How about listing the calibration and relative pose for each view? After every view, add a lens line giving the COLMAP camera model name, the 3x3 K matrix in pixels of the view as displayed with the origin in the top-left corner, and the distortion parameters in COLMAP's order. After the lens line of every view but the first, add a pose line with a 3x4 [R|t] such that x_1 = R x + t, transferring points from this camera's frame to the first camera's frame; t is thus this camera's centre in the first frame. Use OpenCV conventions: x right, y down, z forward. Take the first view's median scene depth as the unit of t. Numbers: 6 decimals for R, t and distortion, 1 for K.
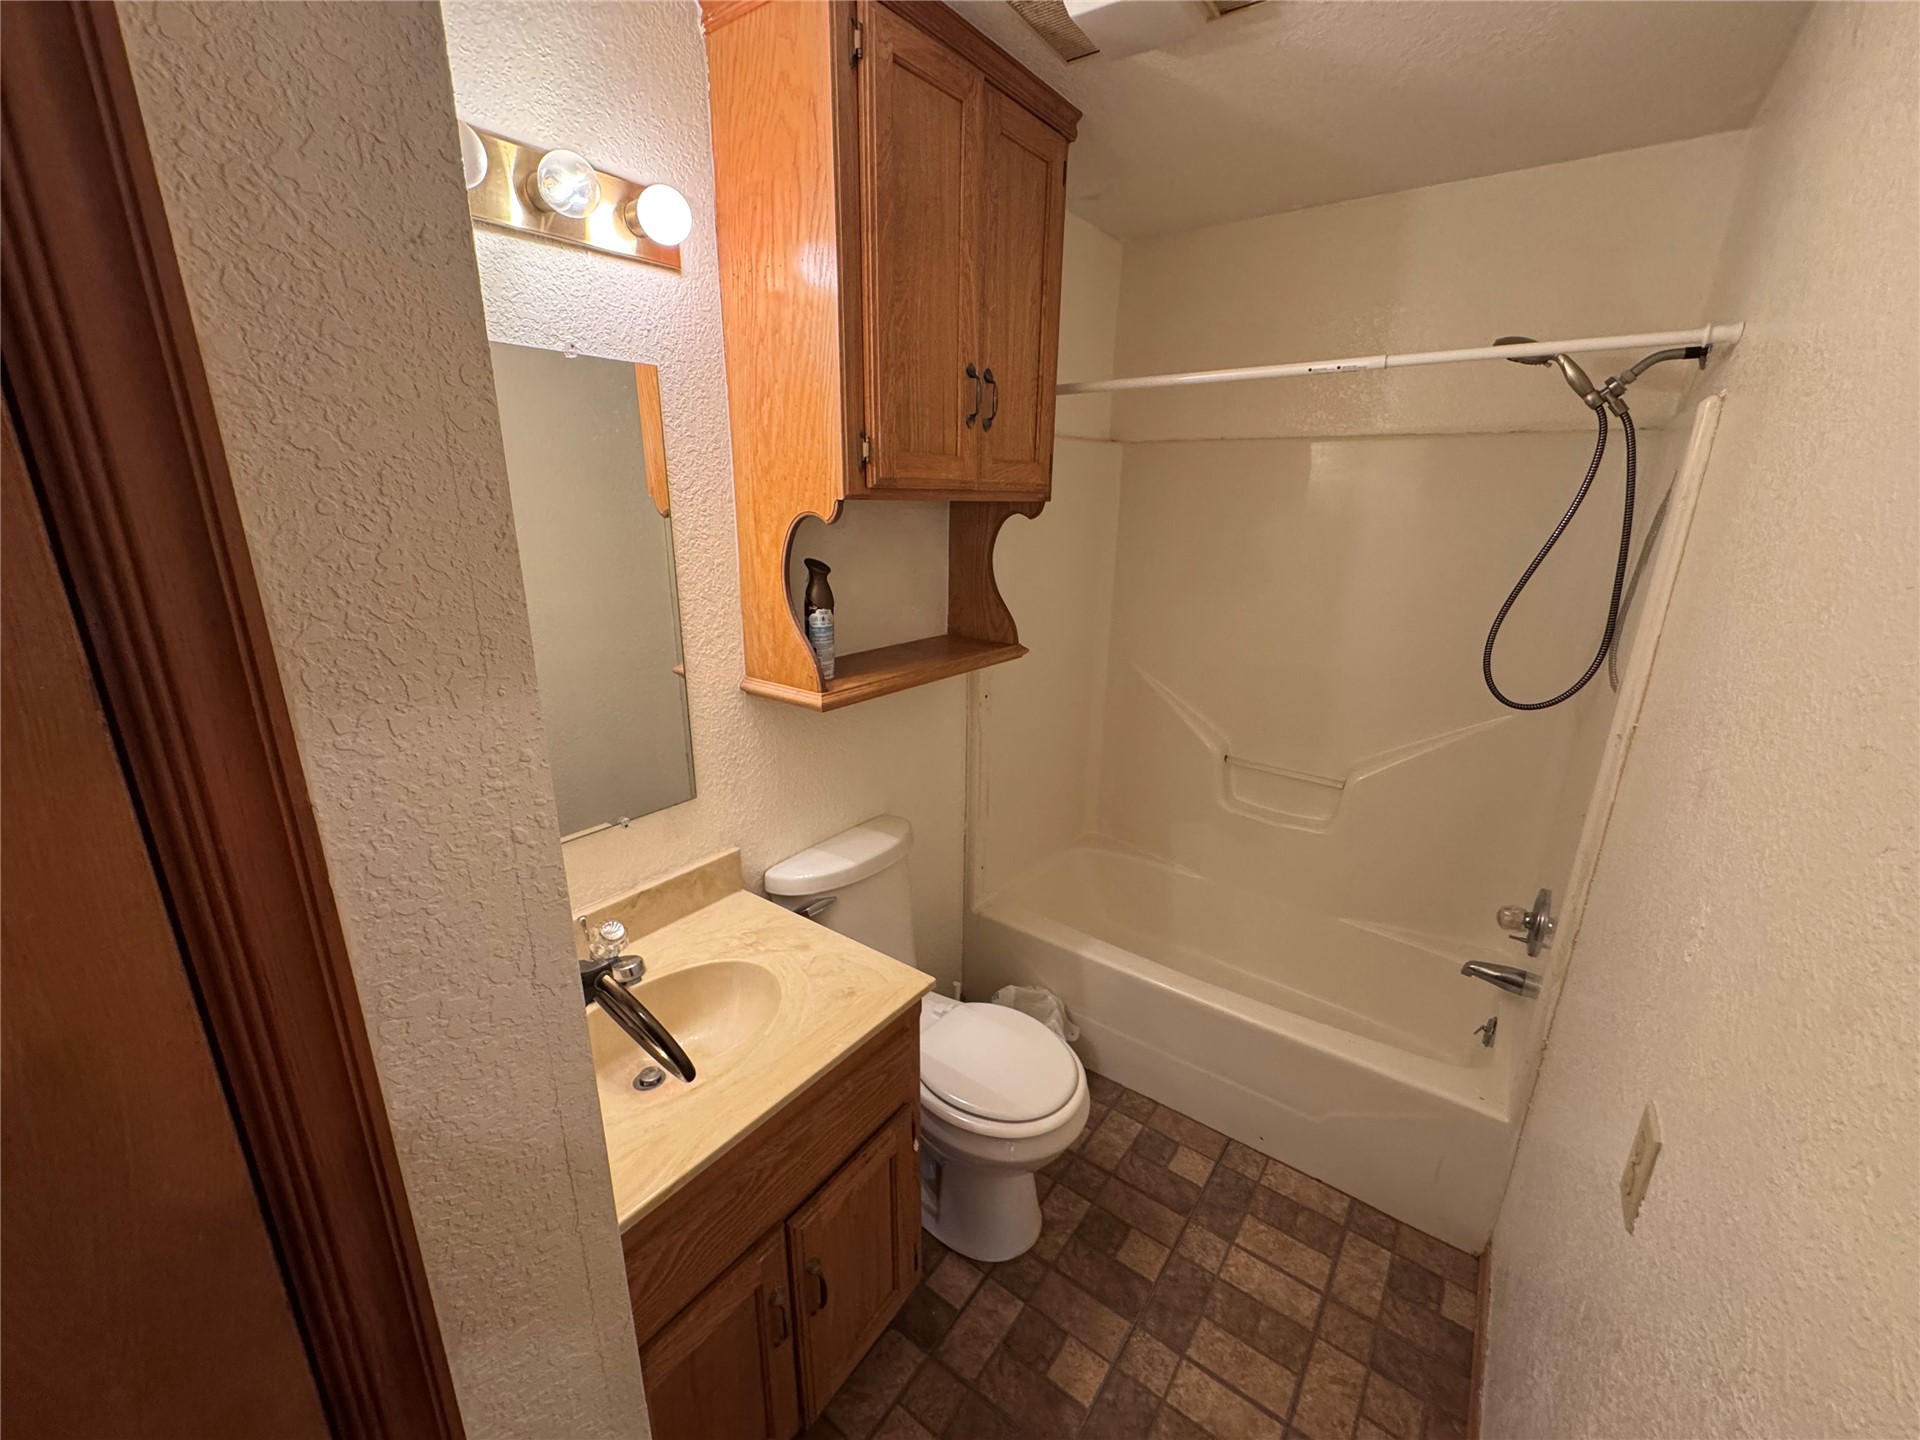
lens RADIAL K [[771.9, 0, 968.6], [0, 771.9, 727.6], [0, 0, 1]] dist [-0.003036, 0.000001]
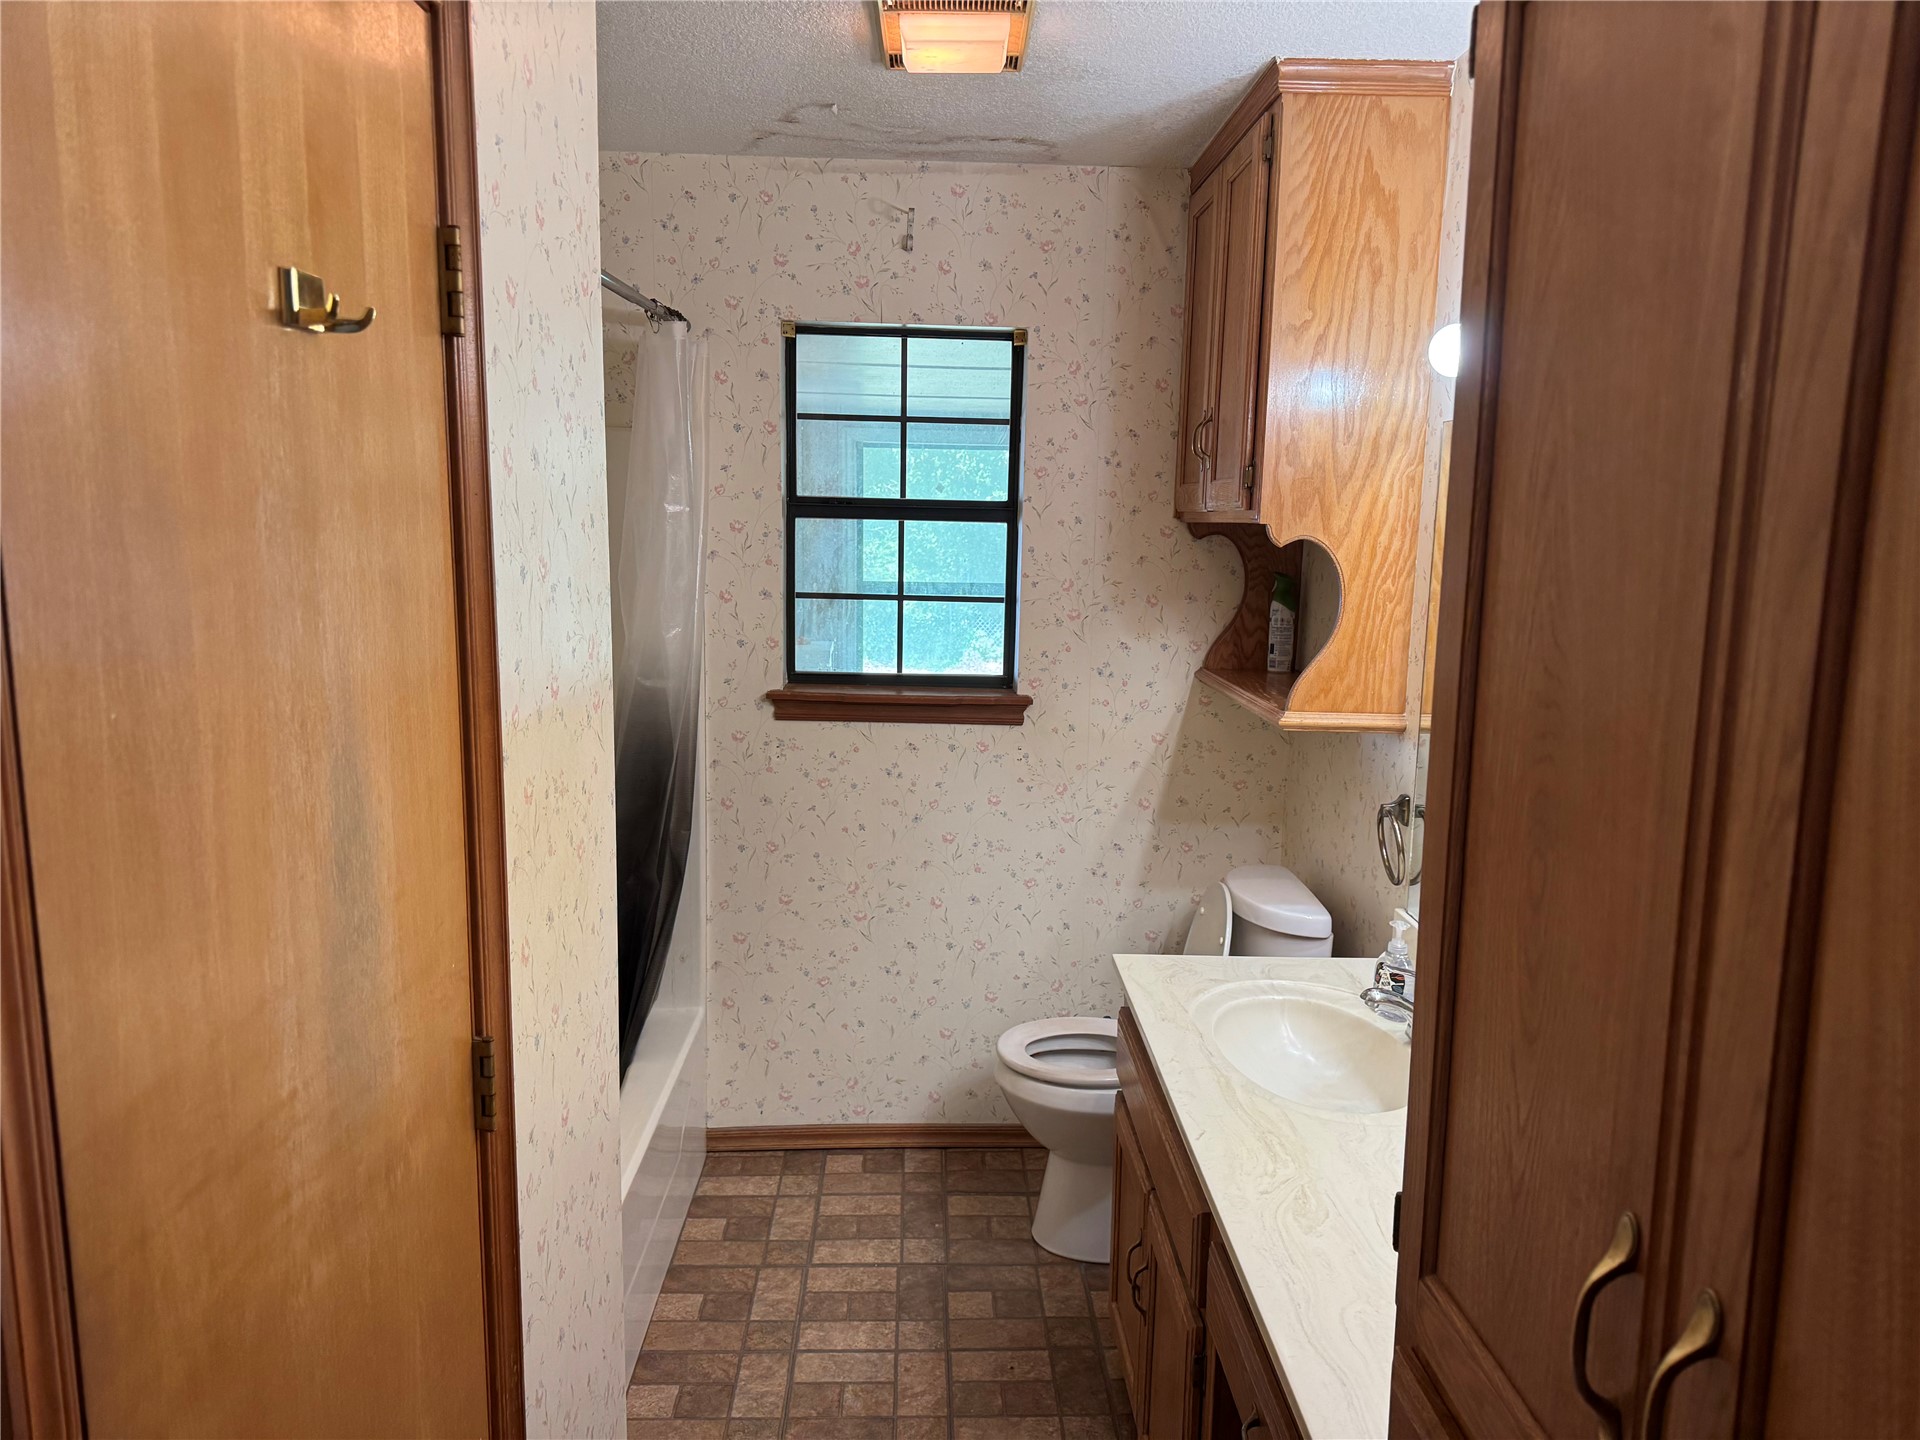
lens RADIAL K [[1350.4, 0, 962.4], [0, 1350.4, 718.0], [0, 0, 1]] dist [0.042502, -0.047550]
pose [[-0.790251, 0.065126, -0.609312, 1.330825], [-0.204089, 0.909595, 0.361917, -0.521189], [0.577798, 0.410359, -0.705517, 1.766006]]
